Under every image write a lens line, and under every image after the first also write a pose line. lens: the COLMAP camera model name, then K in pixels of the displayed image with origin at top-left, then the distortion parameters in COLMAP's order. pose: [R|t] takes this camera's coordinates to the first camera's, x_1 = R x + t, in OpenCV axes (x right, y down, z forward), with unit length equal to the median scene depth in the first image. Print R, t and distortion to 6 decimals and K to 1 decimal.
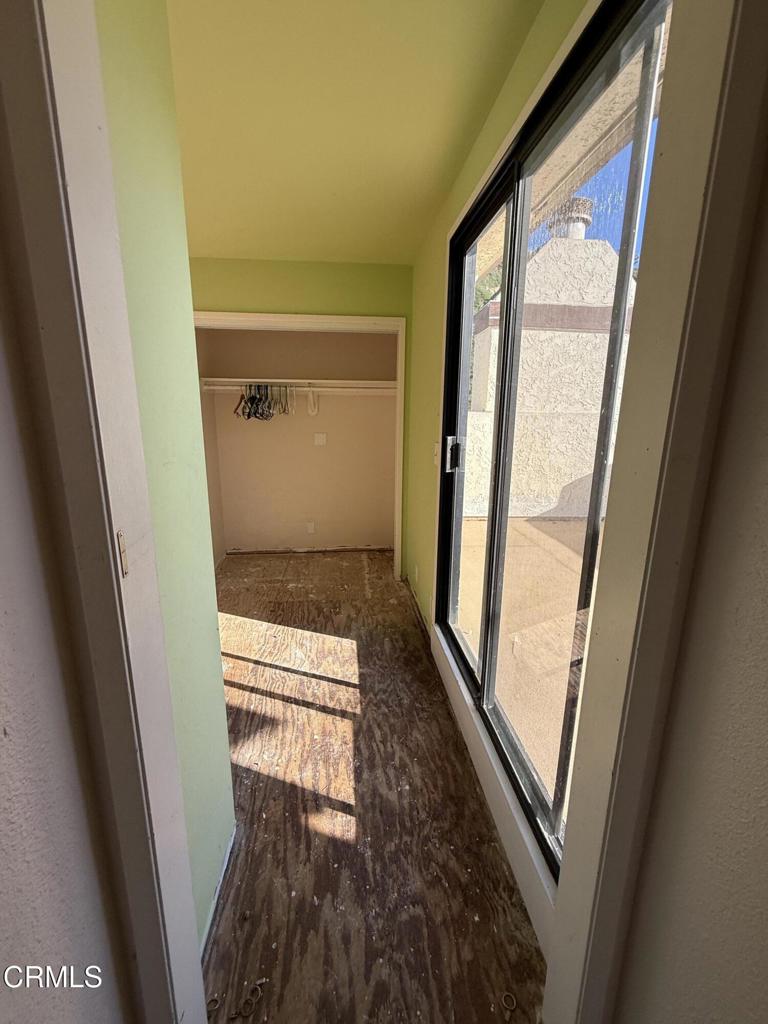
lens RADIAL K [[435.5, 0, 384.1], [0, 435.5, 509.8], [0, 0, 1]] dist [0.000802, 0.000282]
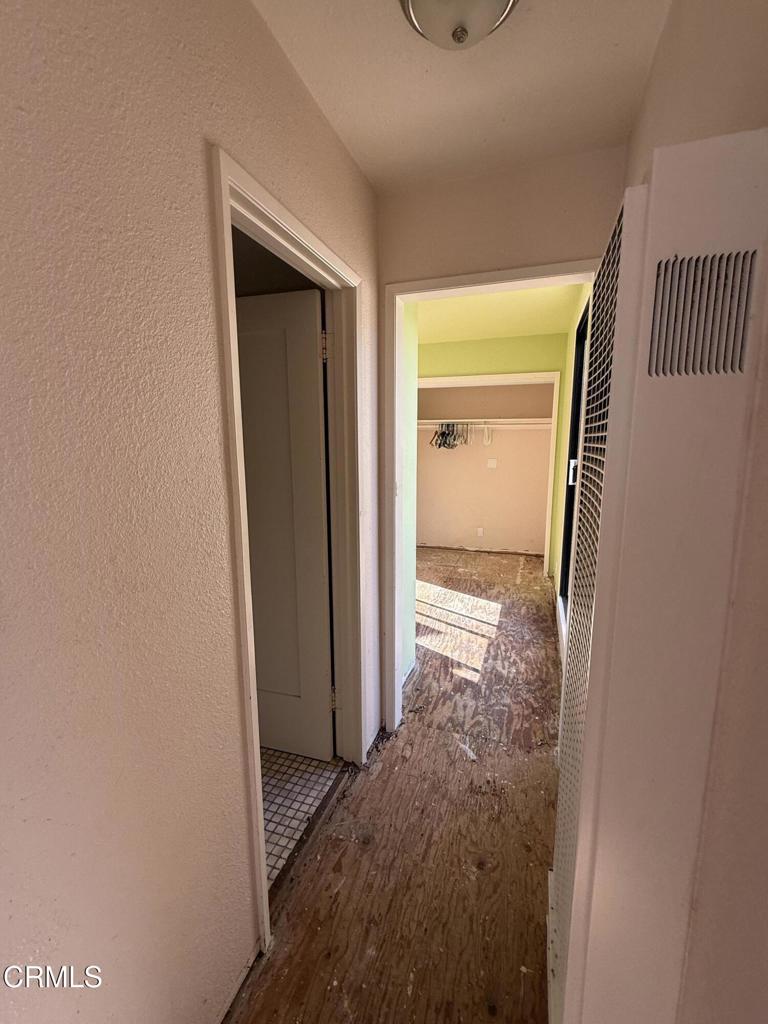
lens RADIAL K [[435.5, 0, 384.1], [0, 435.5, 509.8], [0, 0, 1]] dist [0.000802, 0.000282]
pose [[0.911074, 0.054974, -0.408562, 0.180389], [-0.080997, 0.995622, -0.046655, 0.113399], [0.404208, 0.075598, 0.911537, -0.546825]]
